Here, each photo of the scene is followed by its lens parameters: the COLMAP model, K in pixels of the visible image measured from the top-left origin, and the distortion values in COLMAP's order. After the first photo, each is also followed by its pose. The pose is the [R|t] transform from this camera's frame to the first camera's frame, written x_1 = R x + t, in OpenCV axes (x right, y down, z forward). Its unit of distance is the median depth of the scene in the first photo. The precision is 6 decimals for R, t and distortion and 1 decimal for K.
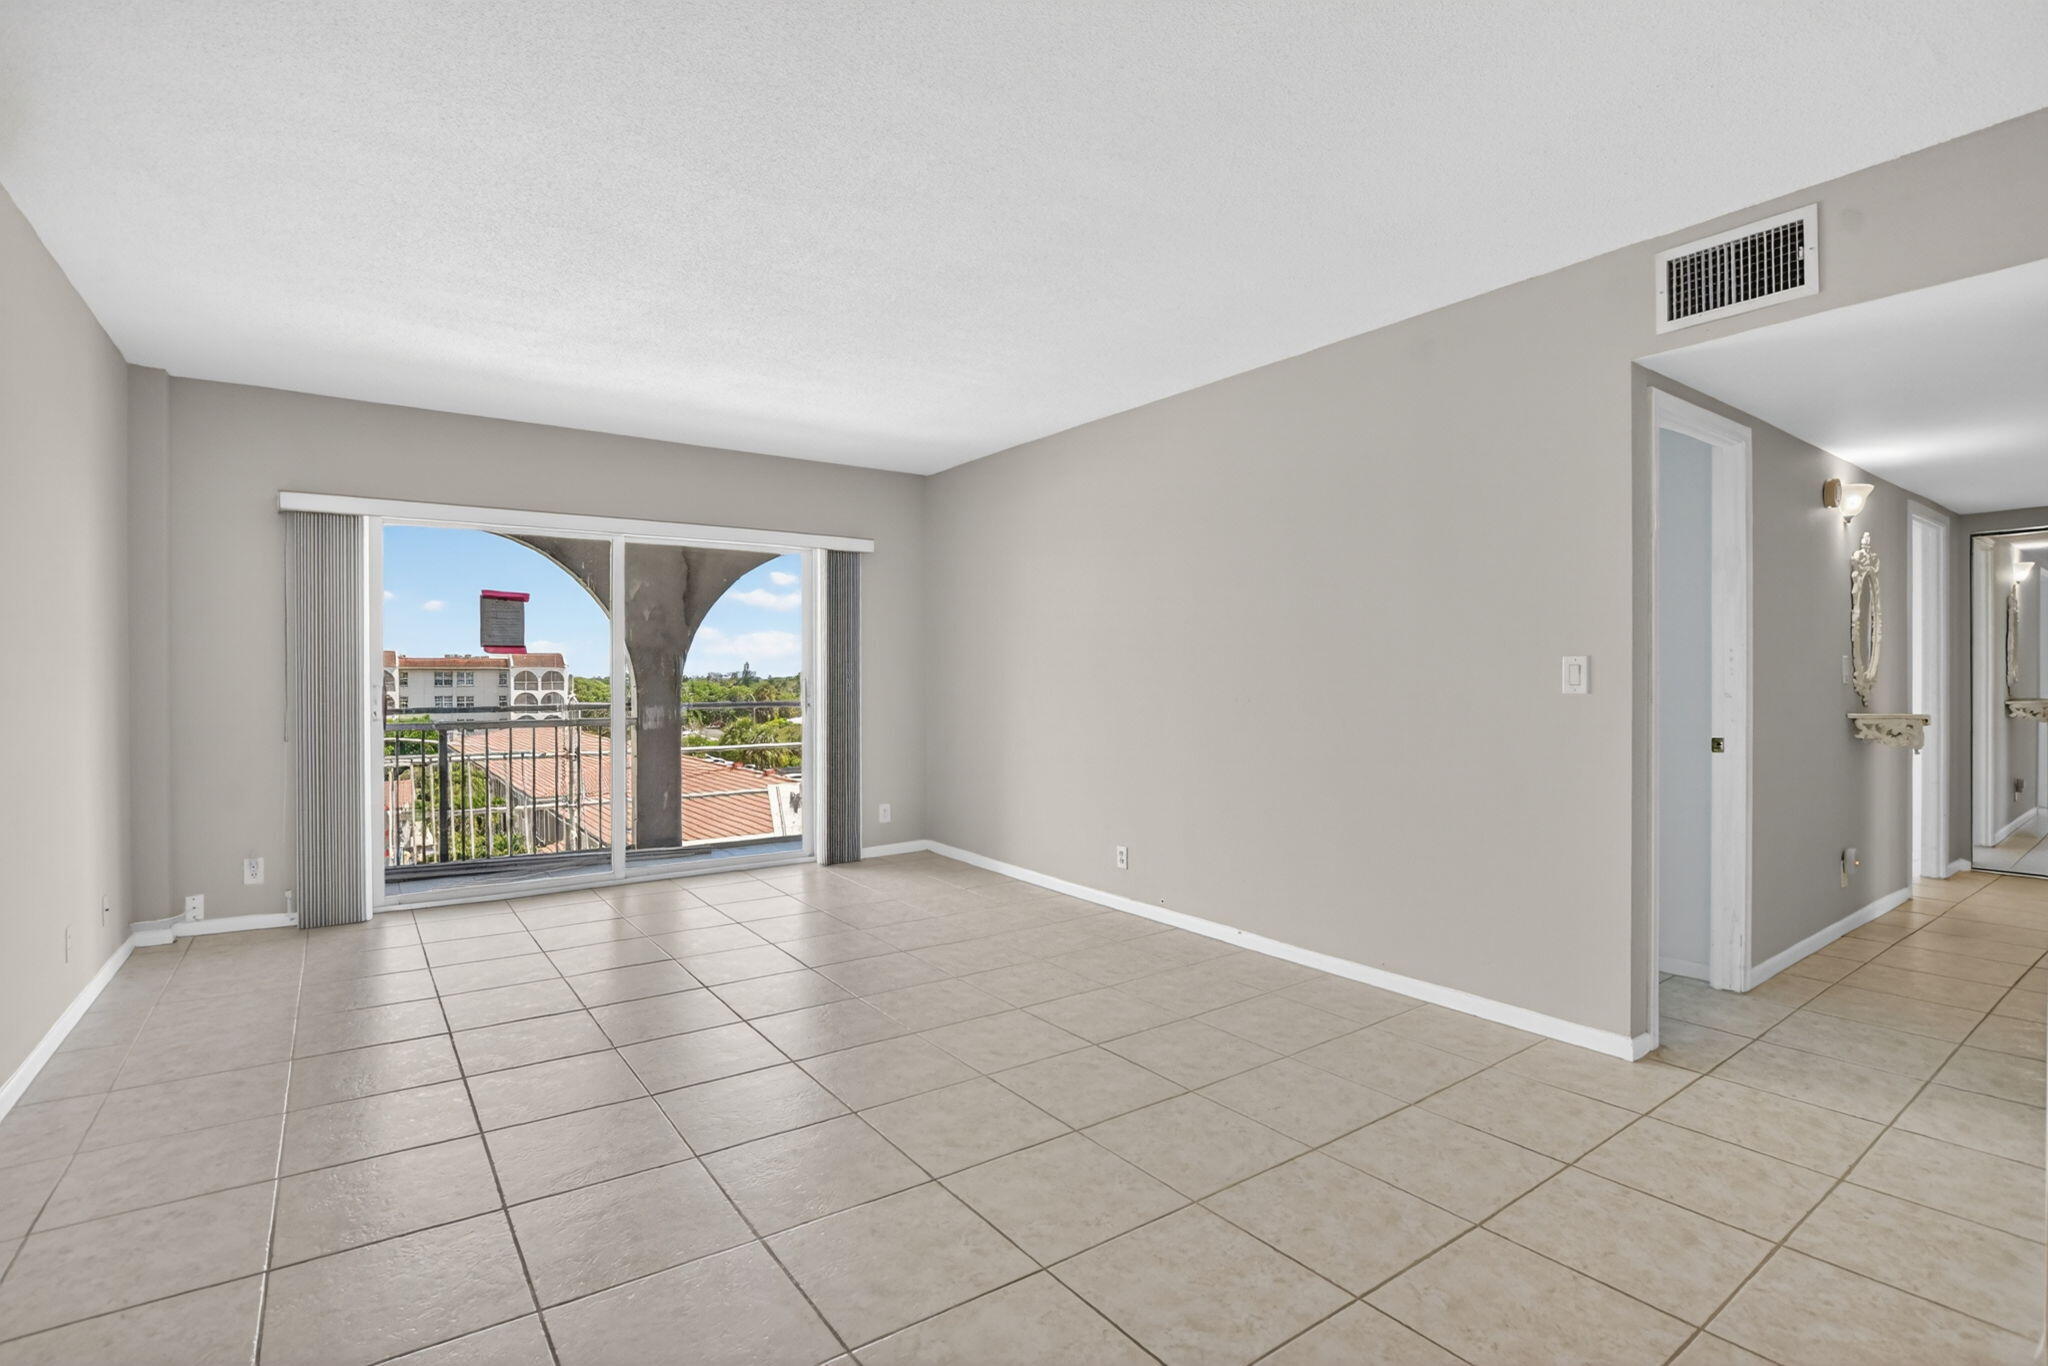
lens RADIAL K [[957.9, 0, 1021.1], [0, 957.9, 673.7], [0, 0, 1]] dist [-0.024176, 0.000158]
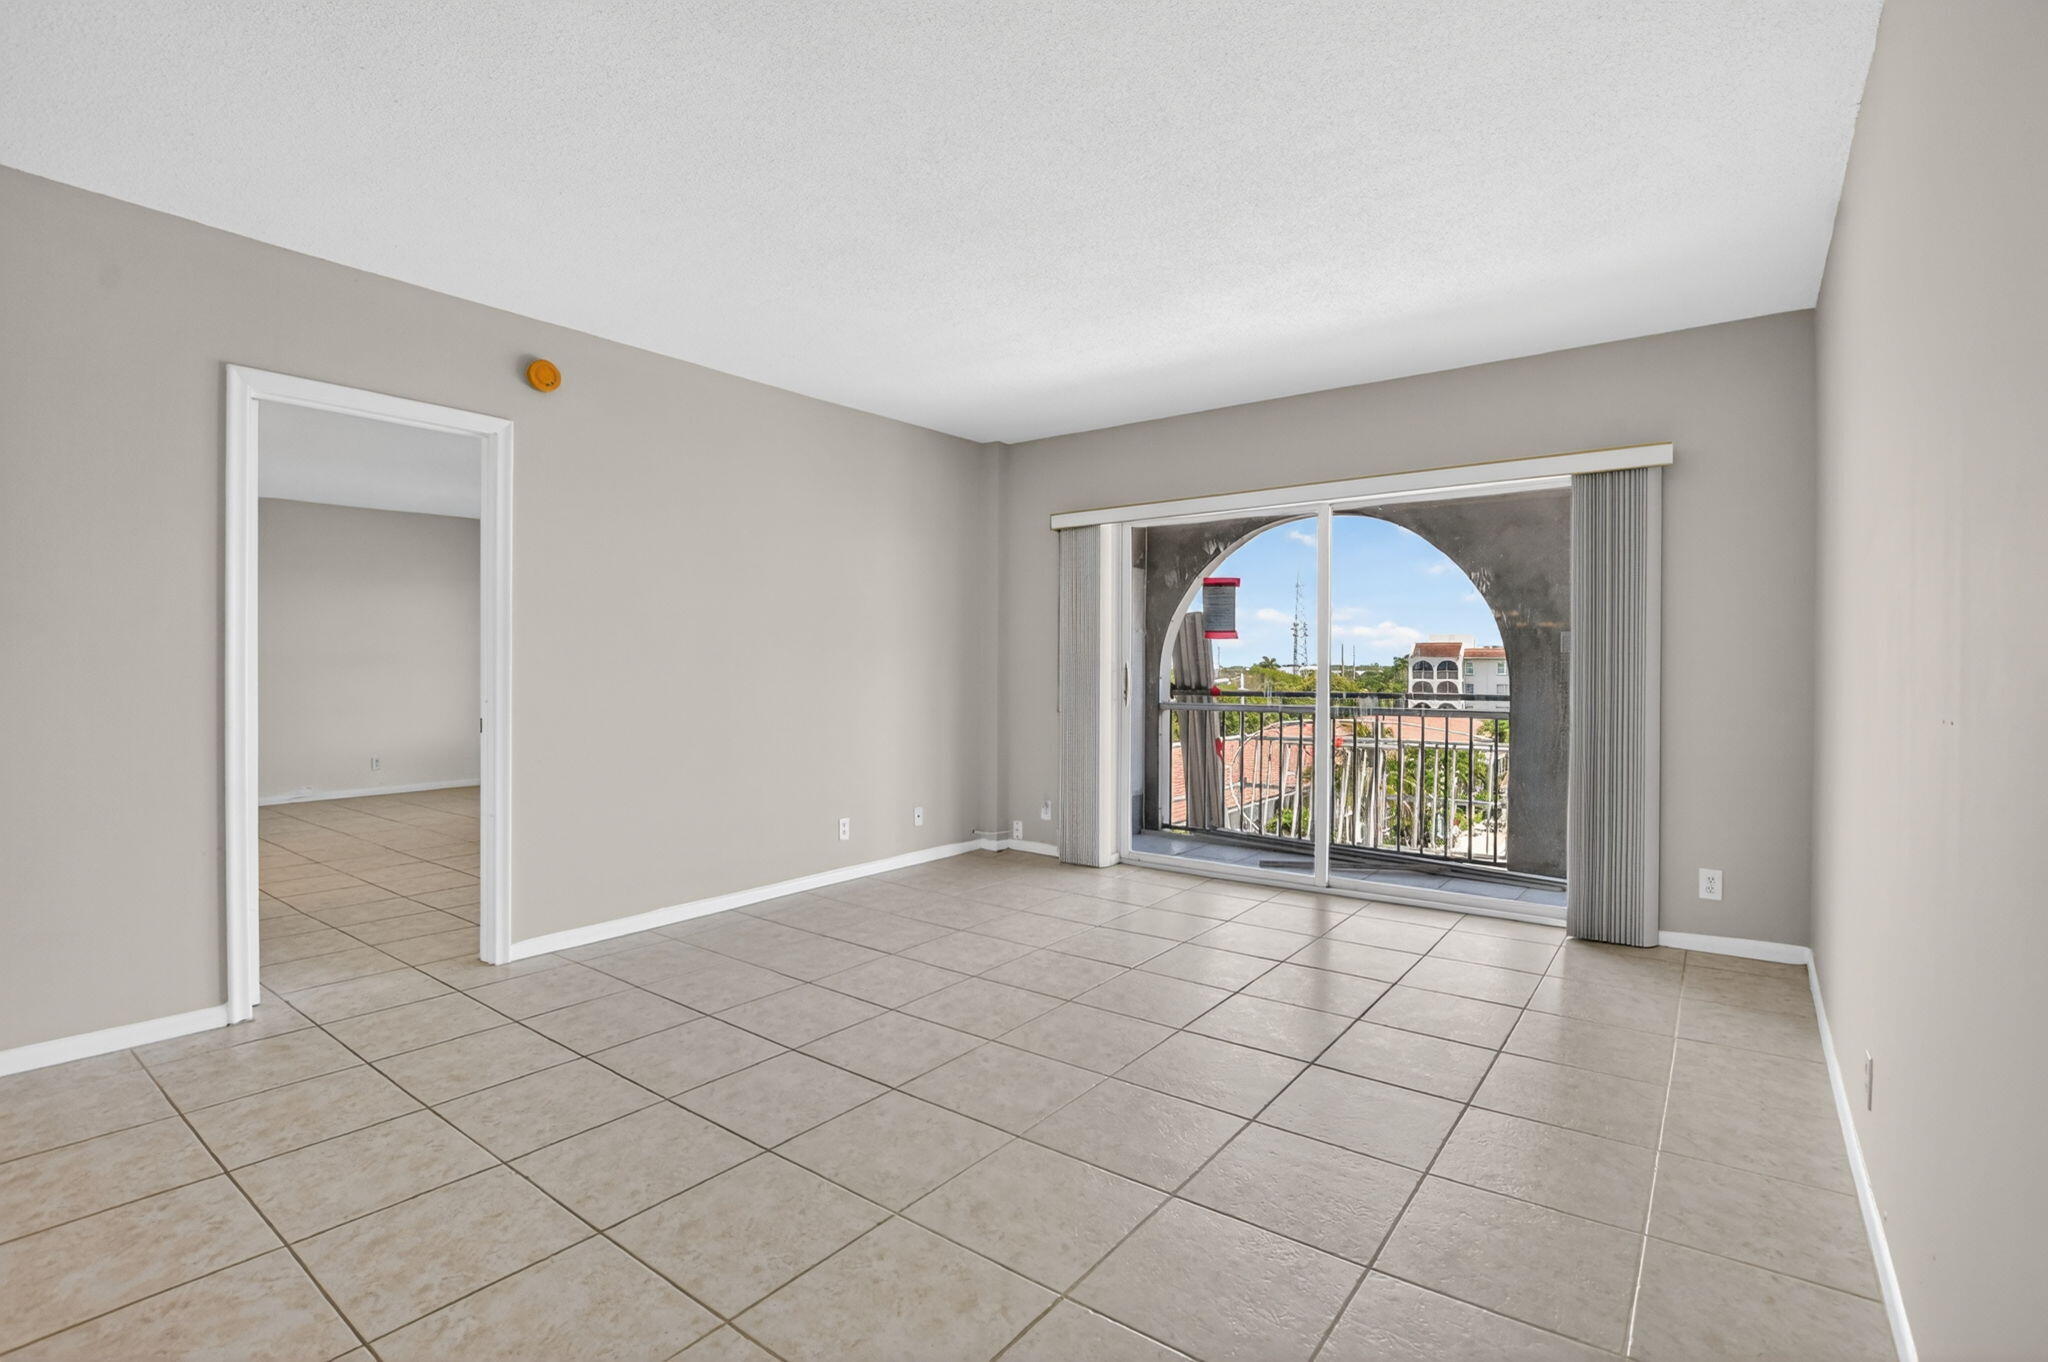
lens RADIAL K [[957.9, 0, 1021.1], [0, 957.9, 671.7], [0, 0, 1]] dist [-0.024176, 0.000158]
pose [[0.296598, 0.009609, -0.954954, 0.434712], [-0.001166, 0.999952, 0.009700, 0.005133], [0.955002, -0.001764, 0.296595, 0.572278]]
